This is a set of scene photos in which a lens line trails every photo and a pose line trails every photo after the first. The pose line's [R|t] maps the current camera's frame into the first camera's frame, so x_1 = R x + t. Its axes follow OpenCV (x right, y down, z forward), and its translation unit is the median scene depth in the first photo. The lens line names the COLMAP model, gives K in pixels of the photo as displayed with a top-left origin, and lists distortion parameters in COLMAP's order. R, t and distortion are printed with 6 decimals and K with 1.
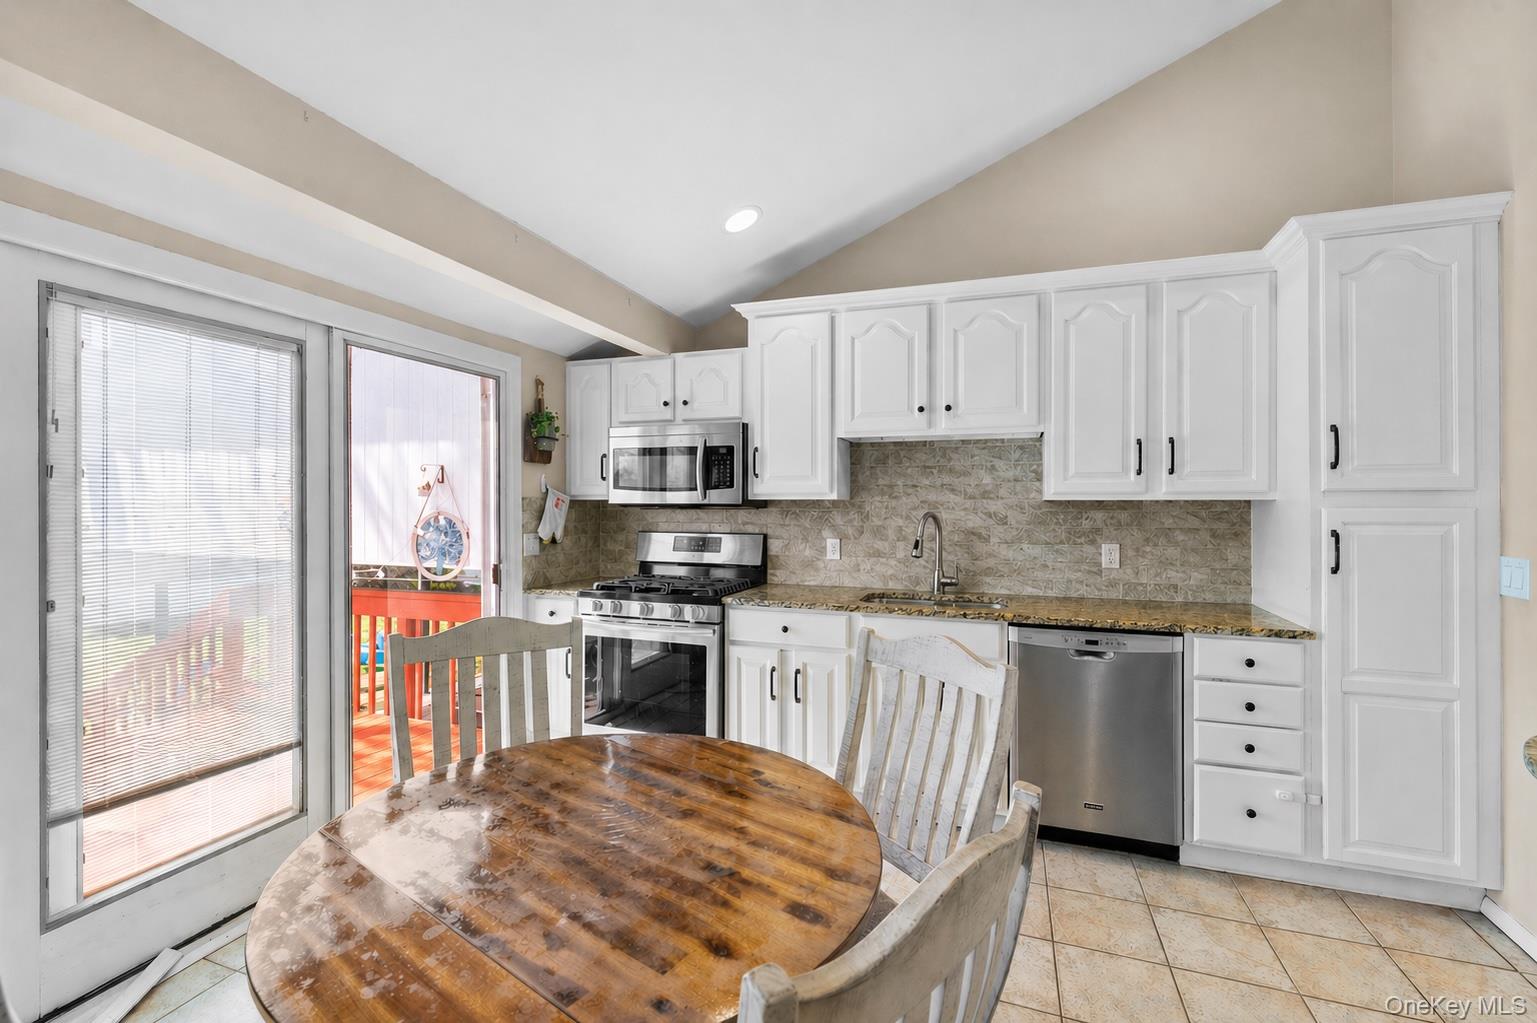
lens RADIAL K [[665.0, 0, 770.1], [0, 665.0, 508.5], [0, 0, 1]] dist [-0.002292, 0.000107]
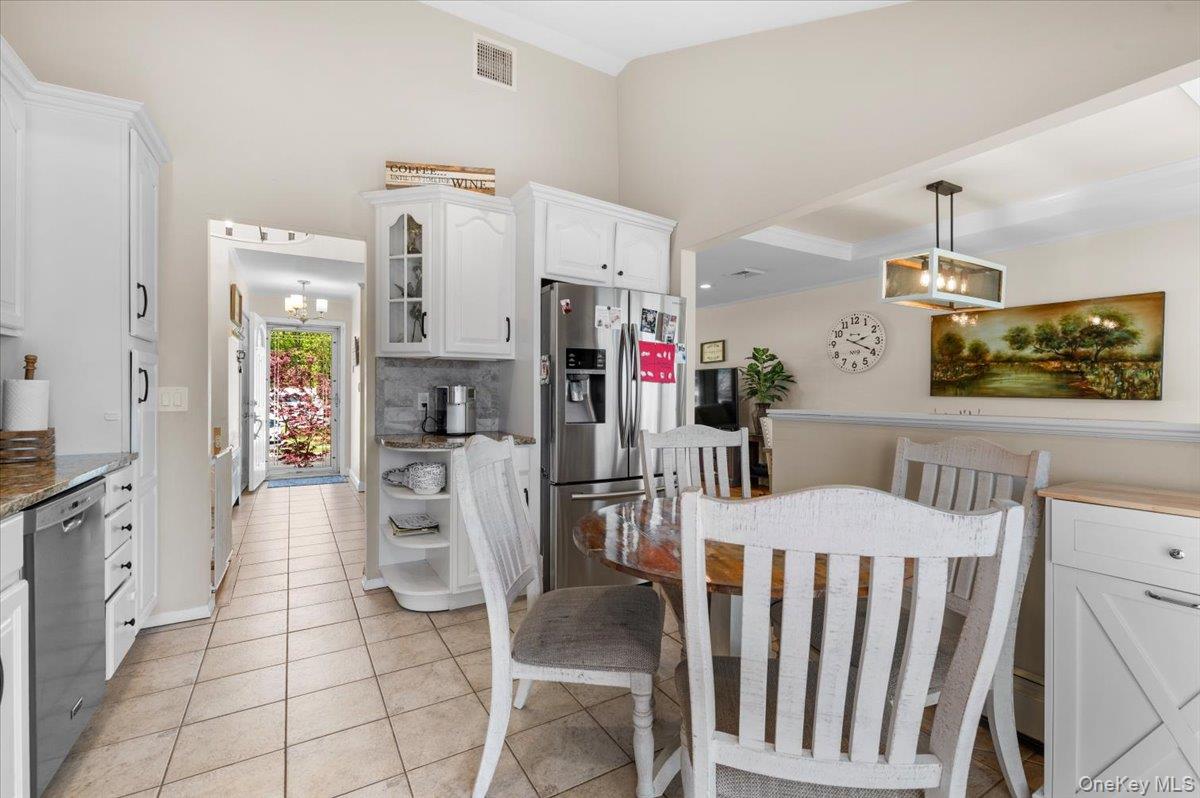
lens RADIAL K [[519.2, 0, 601.9], [0, 519.2, 396.8], [0, 0, 1]] dist [-0.002292, 0.000107]
pose [[-0.768616, -0.014340, 0.639549, -0.313290], [-0.010036, 0.999896, 0.010358, 0.047123], [-0.639631, 0.001543, -0.768680, 0.853685]]
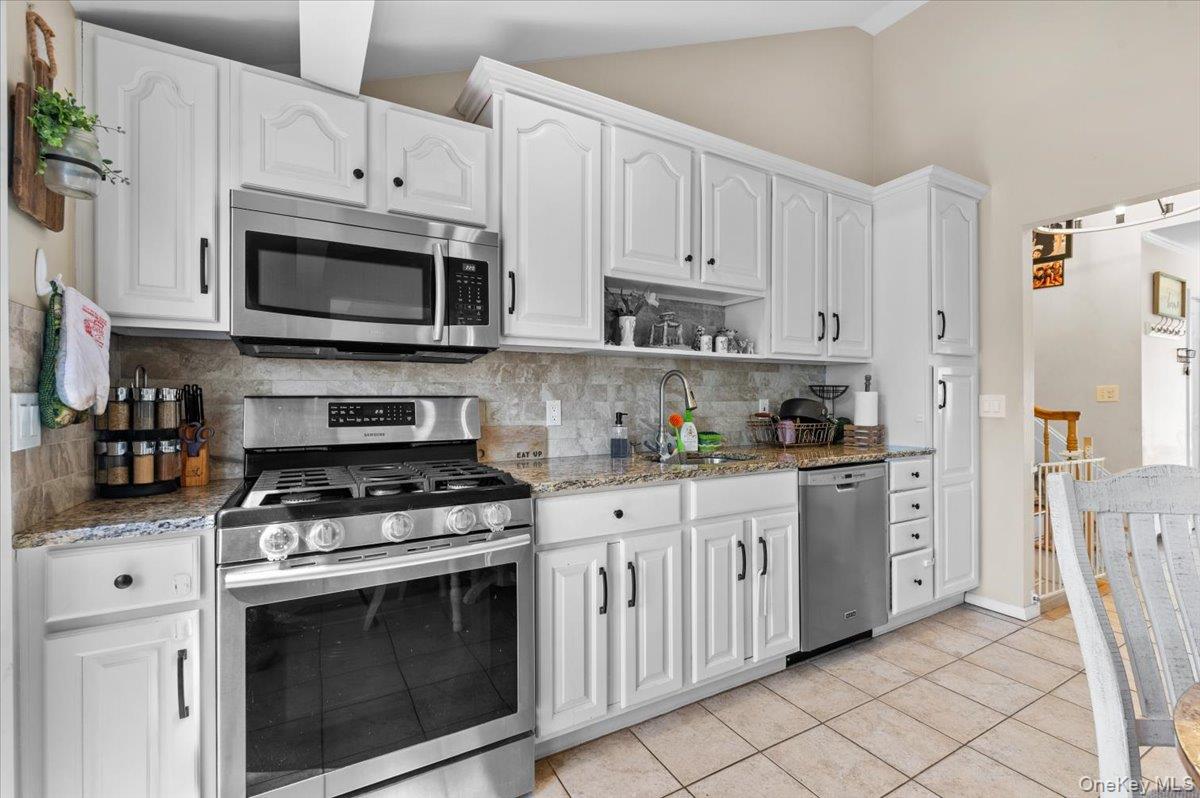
lens RADIAL K [[519.2, 0, 600.5], [0, 519.2, 398.5], [0, 0, 1]] dist [-0.002292, 0.000107]
pose [[0.654313, -0.008336, 0.756178, -0.395025], [0.005547, 0.999965, 0.006224, 0.043988], [-0.756204, 0.000123, 0.654336, 0.580060]]
